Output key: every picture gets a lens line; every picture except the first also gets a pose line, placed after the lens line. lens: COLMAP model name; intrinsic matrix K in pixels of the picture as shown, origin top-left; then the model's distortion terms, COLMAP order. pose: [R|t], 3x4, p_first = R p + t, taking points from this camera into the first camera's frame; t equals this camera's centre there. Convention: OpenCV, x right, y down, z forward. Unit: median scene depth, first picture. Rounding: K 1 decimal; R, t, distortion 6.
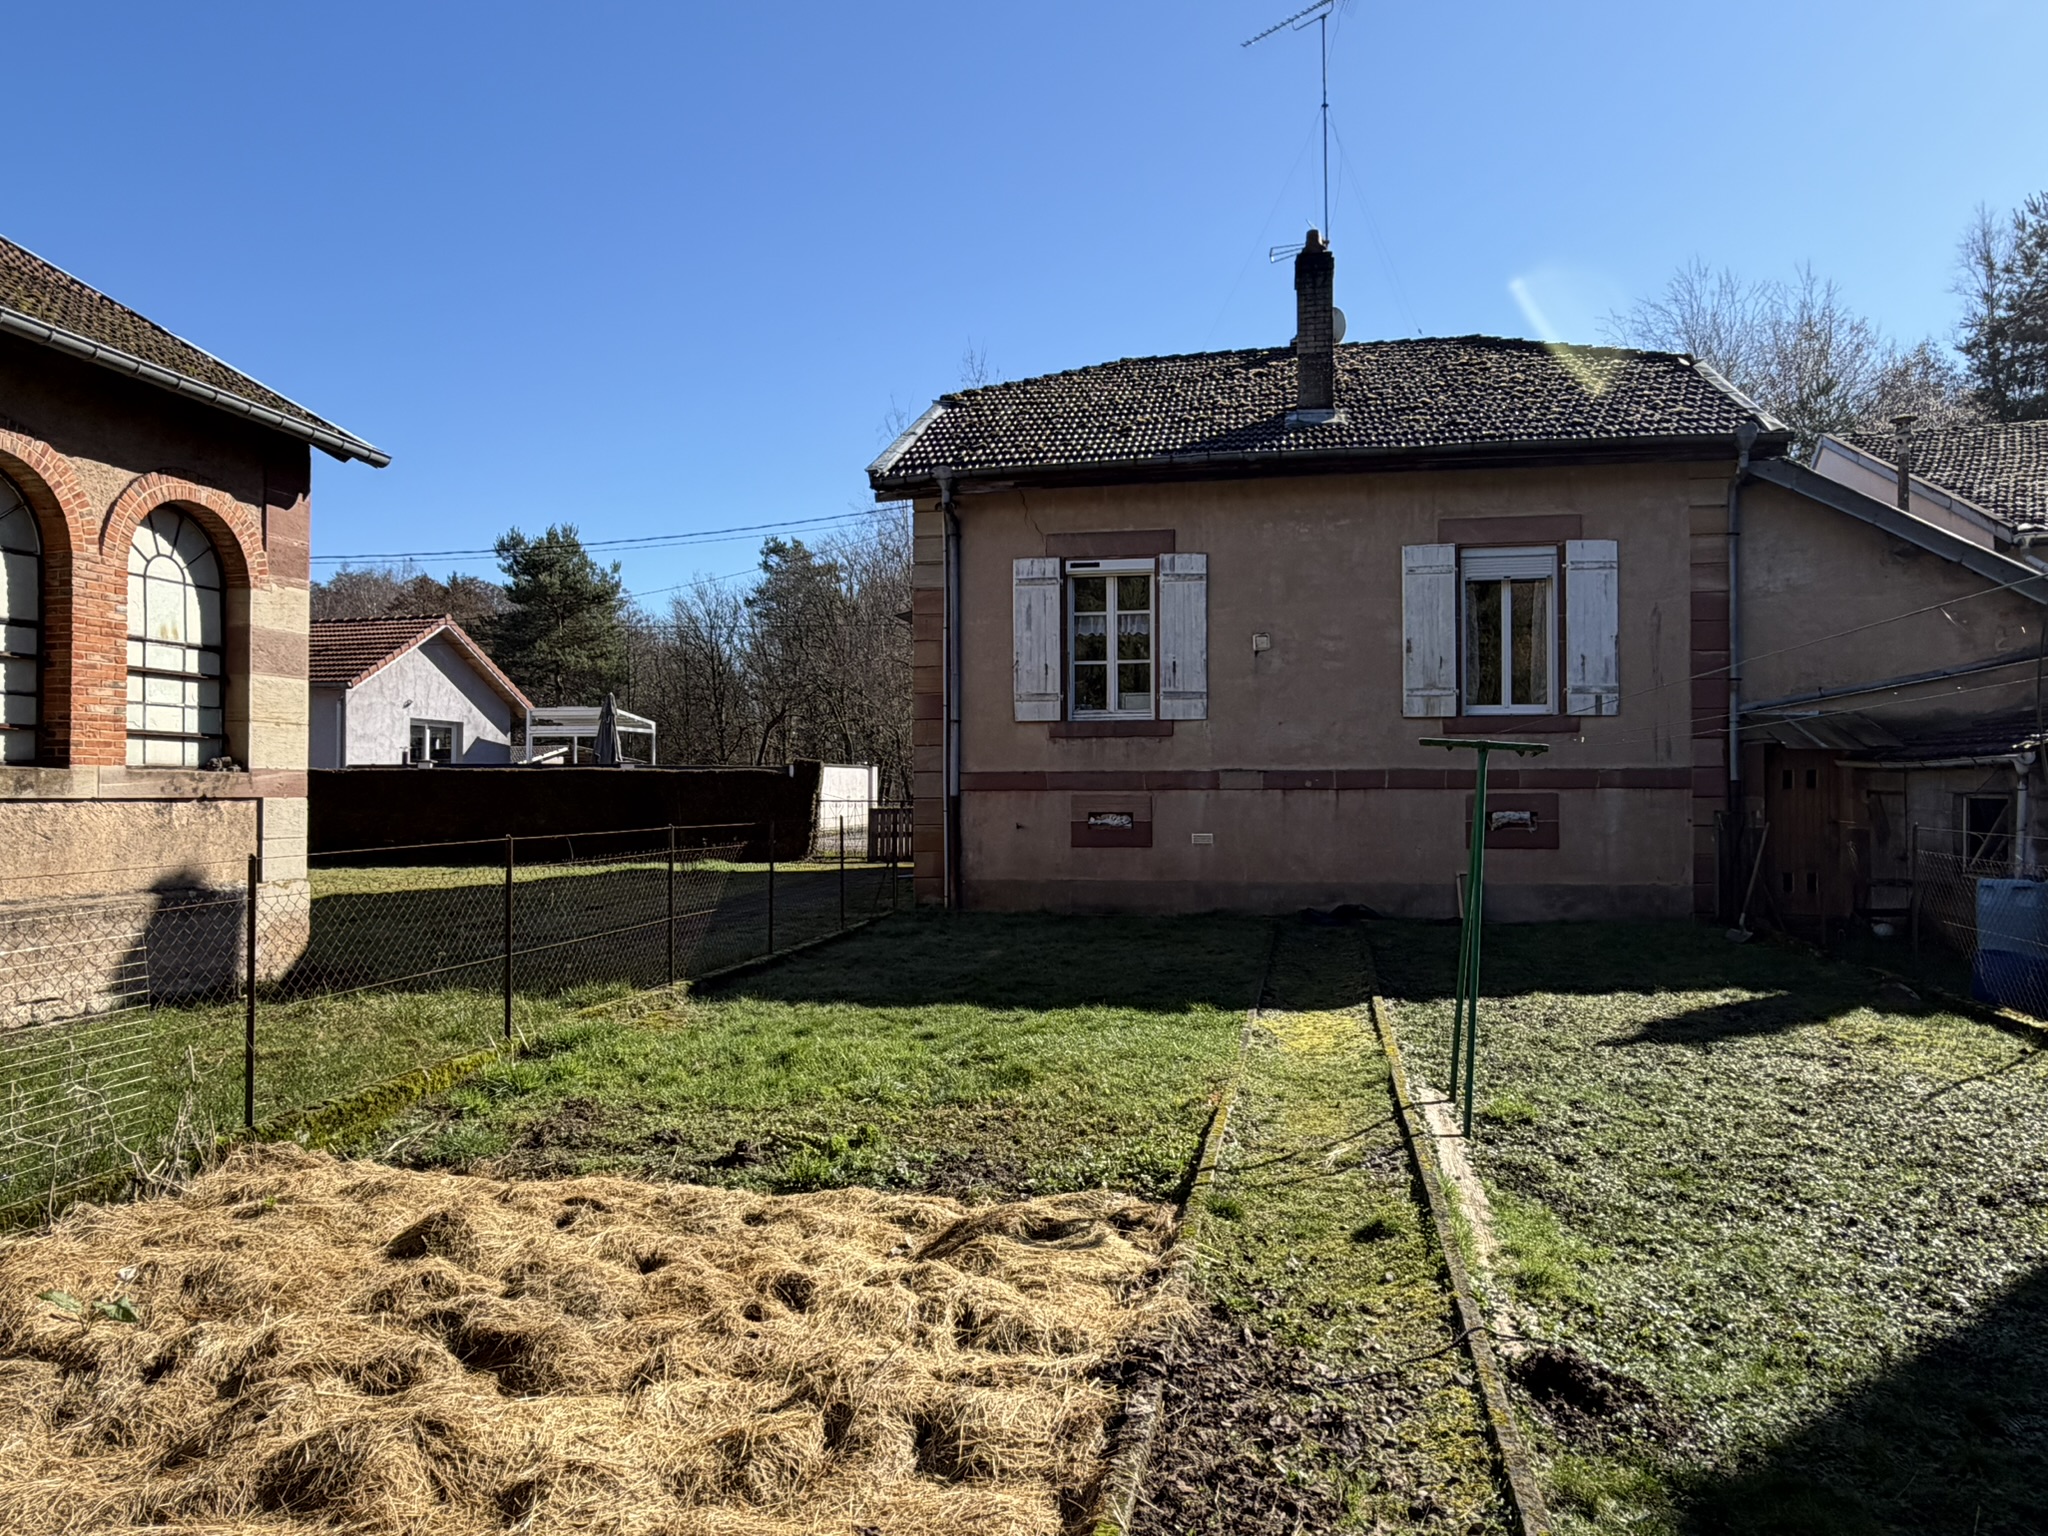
lens RADIAL K [[1378.3, 0, 1024.0], [0, 1378.3, 768.0], [0, 0, 1]] dist [-0.003993, -0.000335]
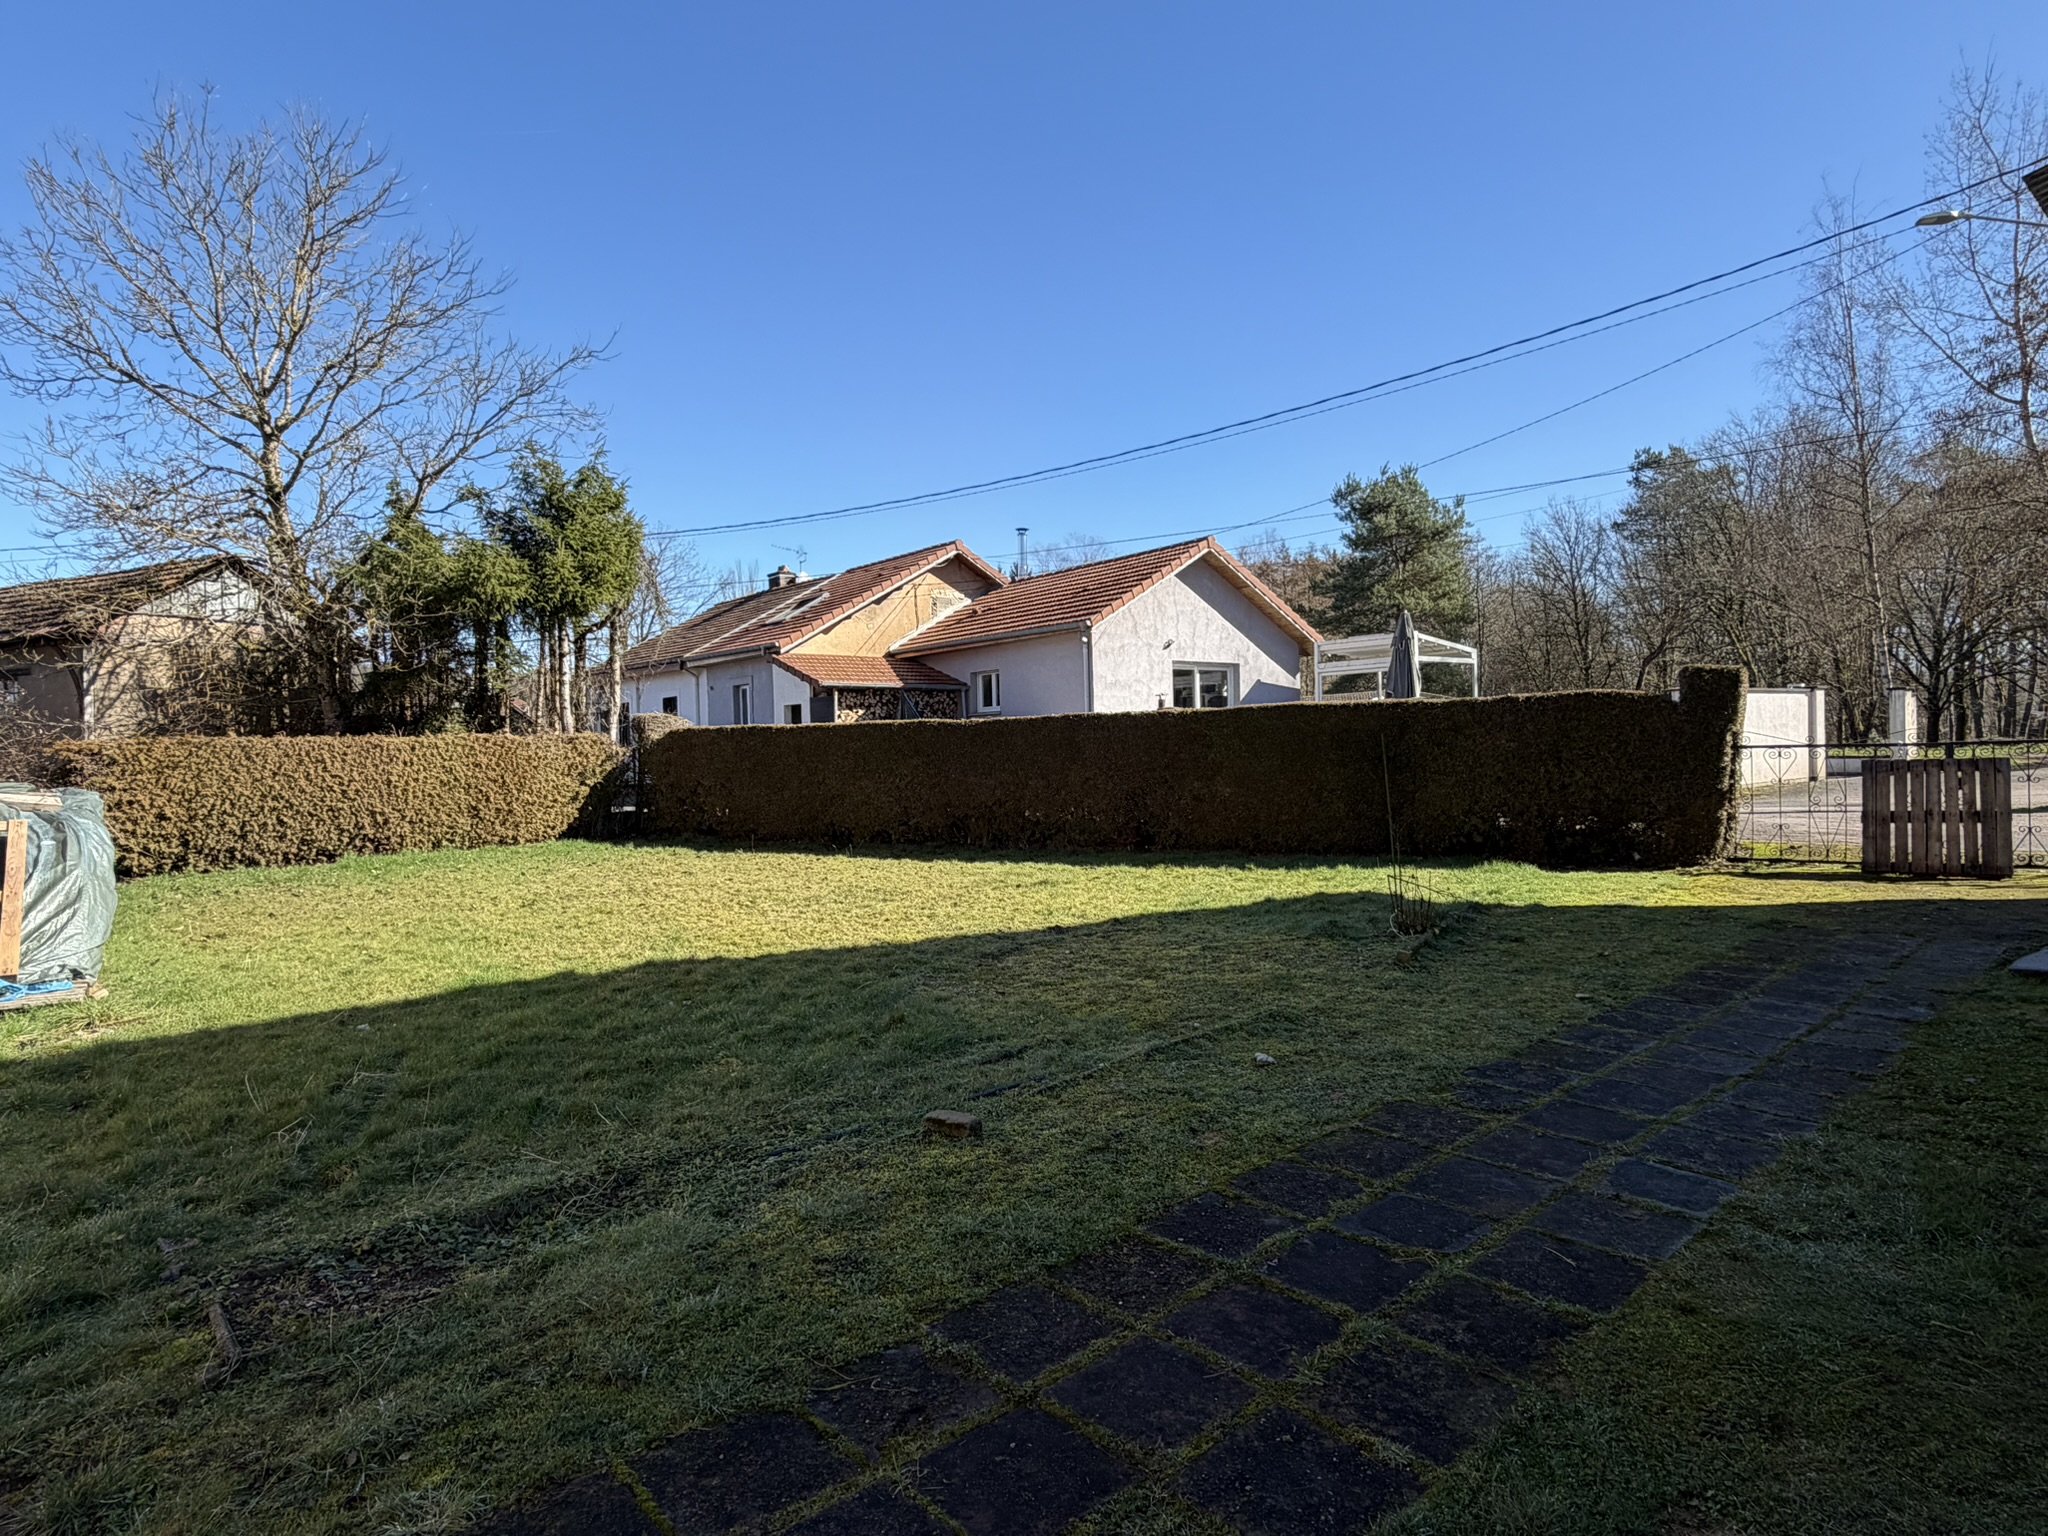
lens RADIAL K [[1140.1, 0, 1024.0], [0, 1140.1, 768.0], [0, 0, 1]] dist [-0.001932, -0.000871]
pose [[0.773411, -0.011628, -0.633798, -0.036899], [0.037805, 0.998898, 0.027806, 0.004215], [0.632776, -0.045466, 0.772999, 0.216624]]
